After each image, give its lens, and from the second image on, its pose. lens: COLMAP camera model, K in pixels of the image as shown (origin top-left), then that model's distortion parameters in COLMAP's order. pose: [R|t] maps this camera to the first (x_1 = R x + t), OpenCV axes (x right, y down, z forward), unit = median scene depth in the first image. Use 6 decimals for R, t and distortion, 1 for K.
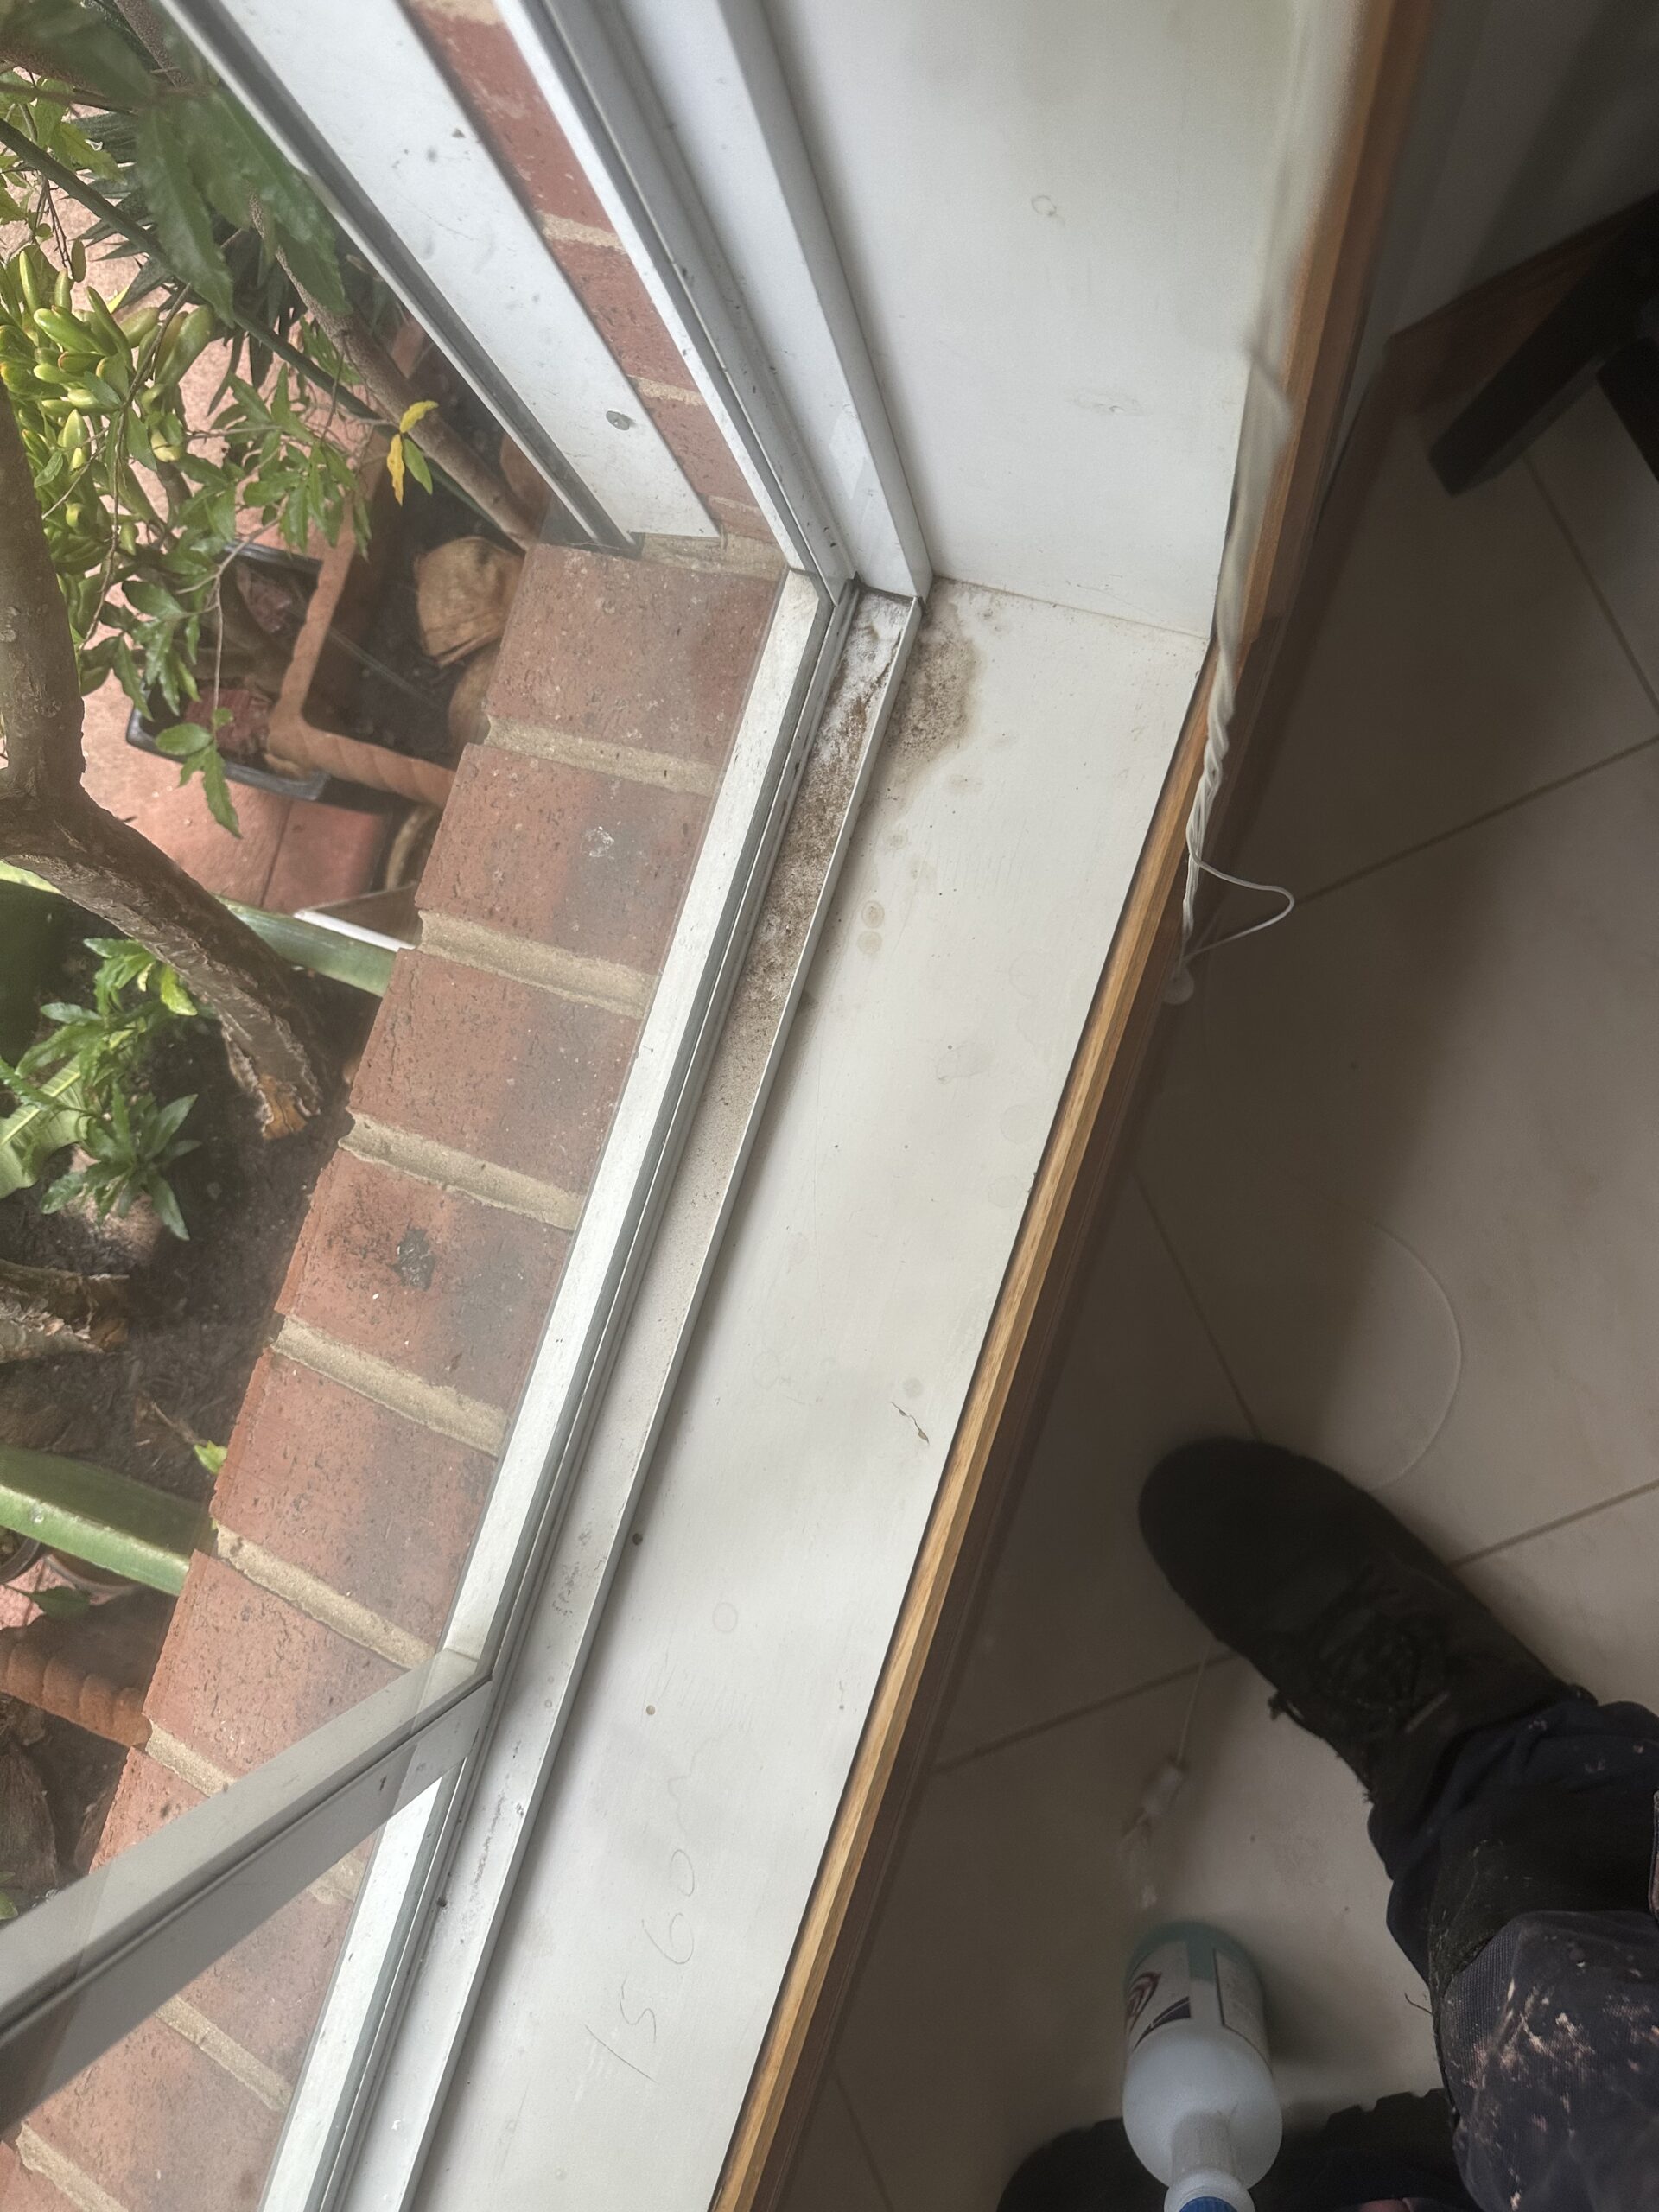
lens RADIAL K [[1544.9, 0, 845.2], [0, 1544.9, 1092.8], [0, 0, 1]] dist [0.185609, -0.416530]
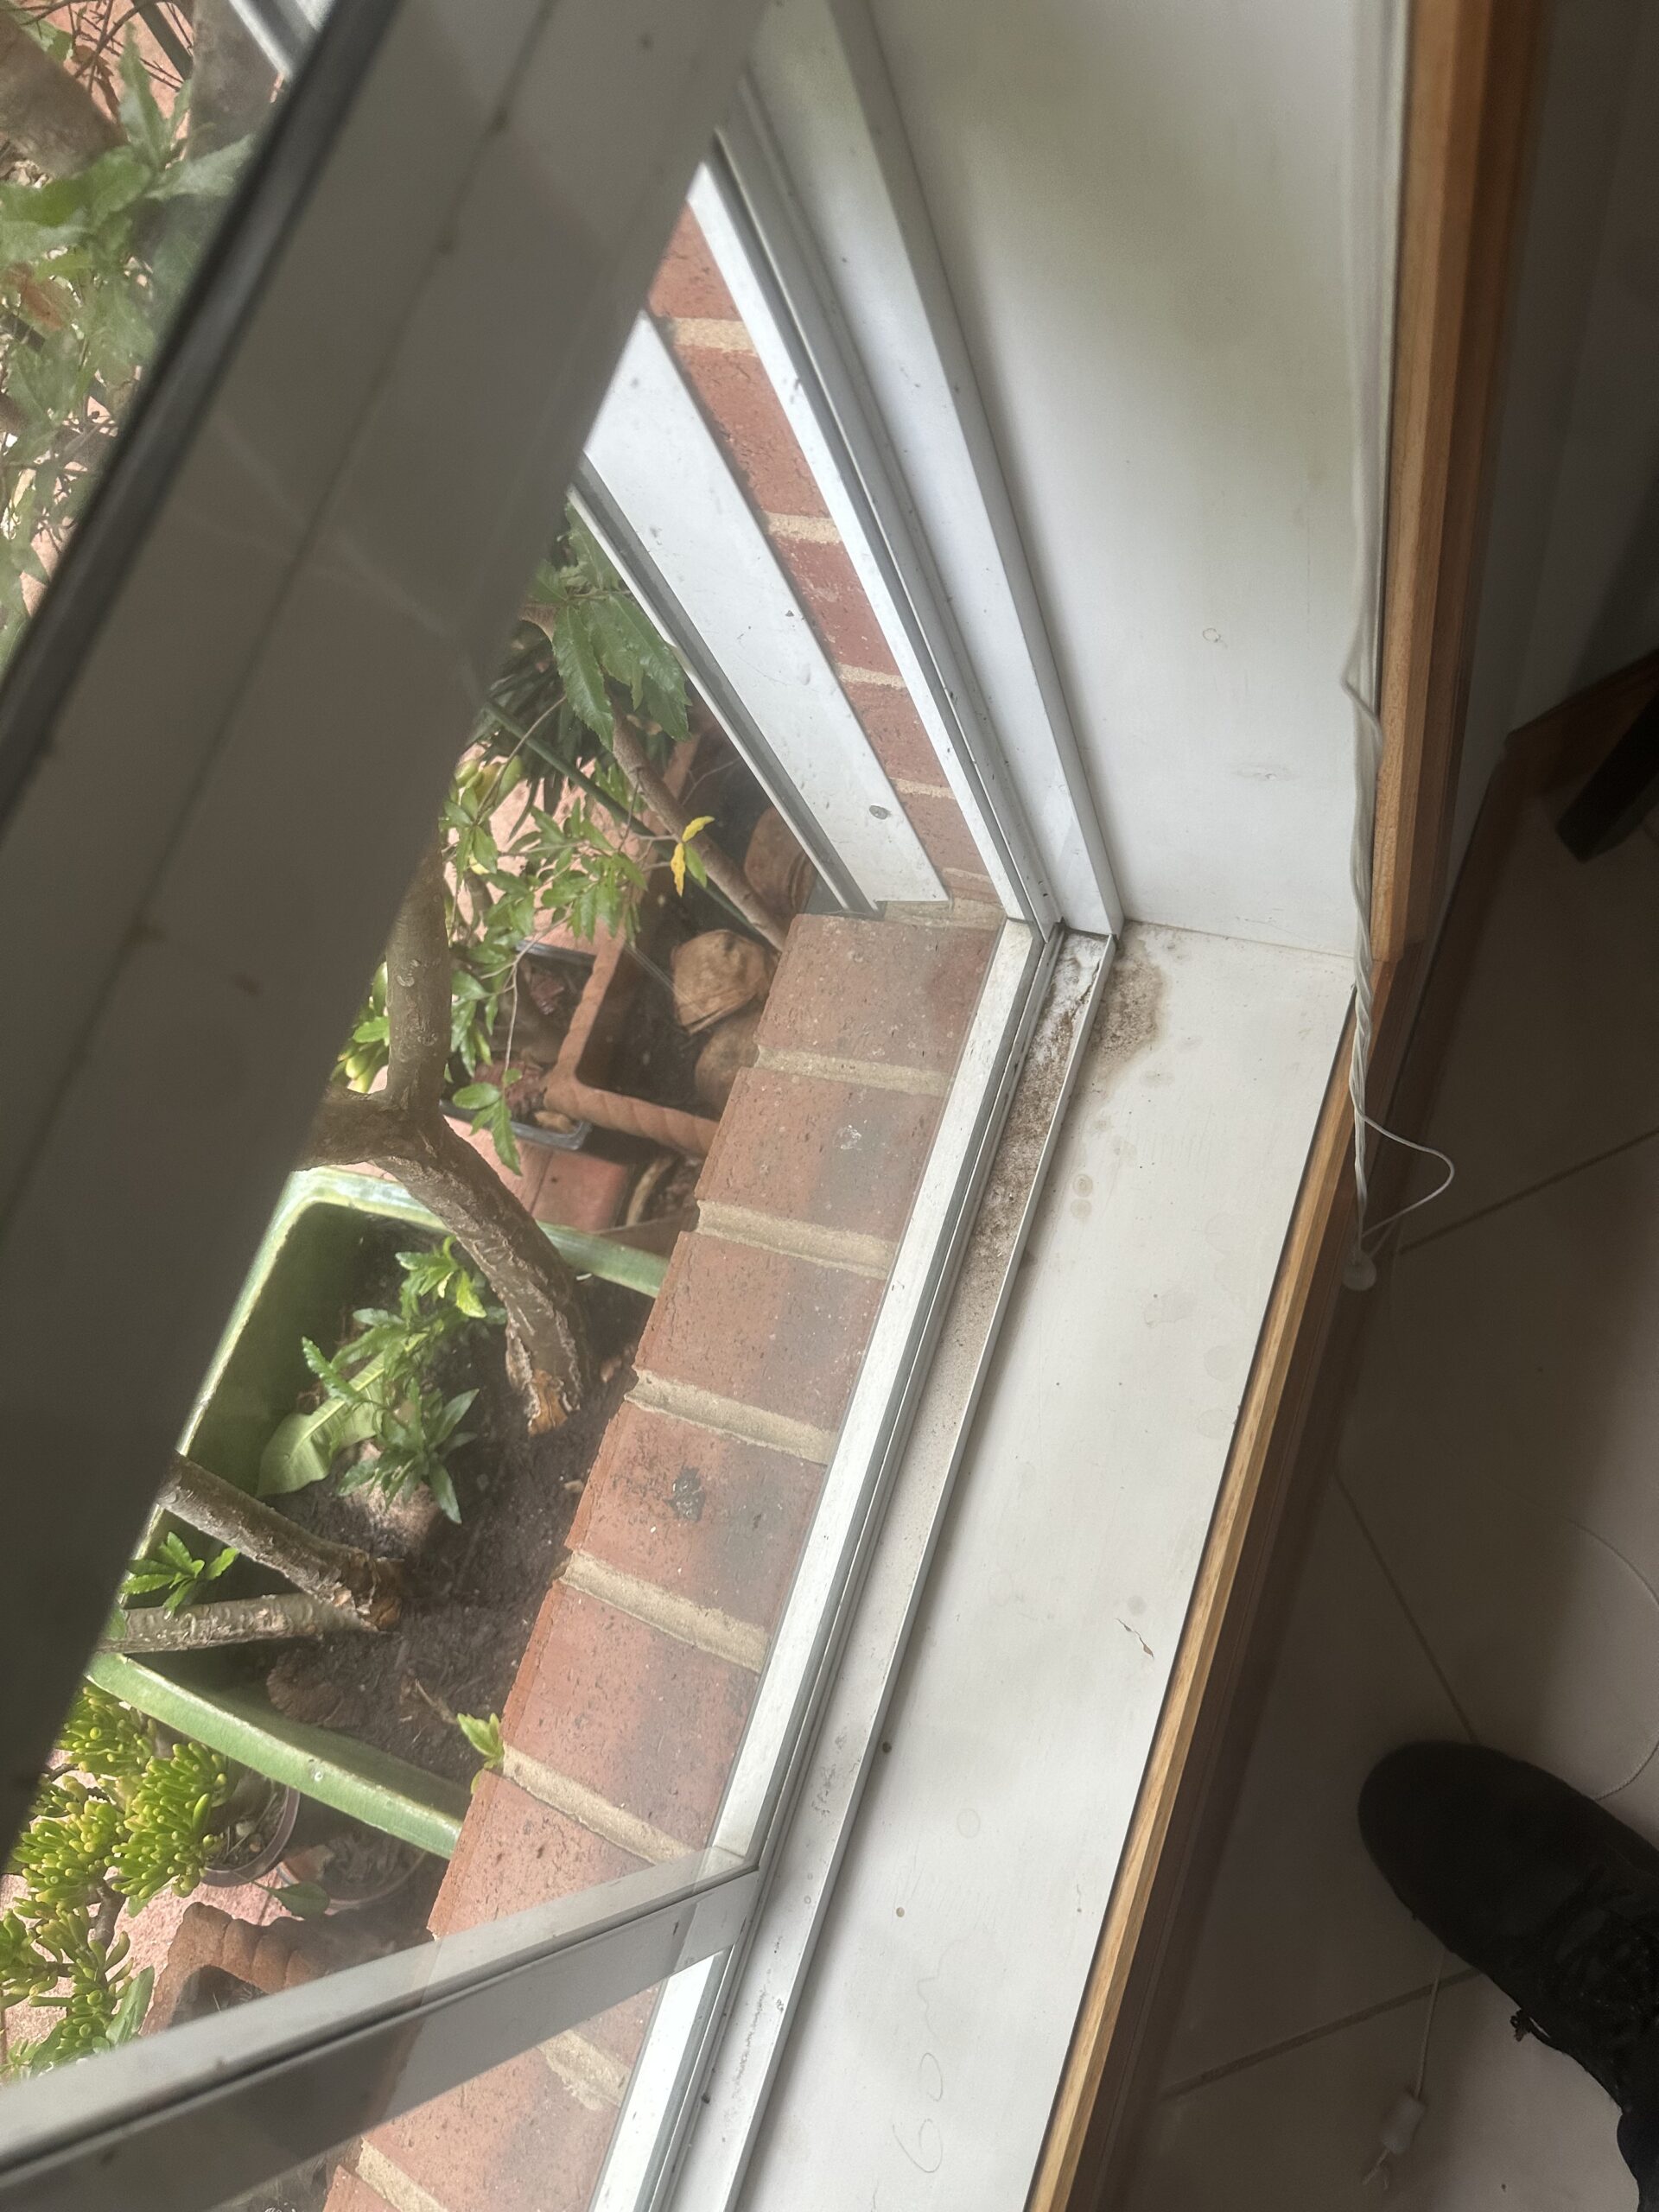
lens RADIAL K [[1544.9, 0, 845.2], [0, 1544.9, 1092.8], [0, 0, 1]] dist [0.185609, -0.416530]
pose [[0.993807, -0.018451, -0.109580, -0.028710], [-0.009330, 0.968780, -0.247745, 0.102302], [0.110730, 0.247233, 0.962608, -0.162826]]
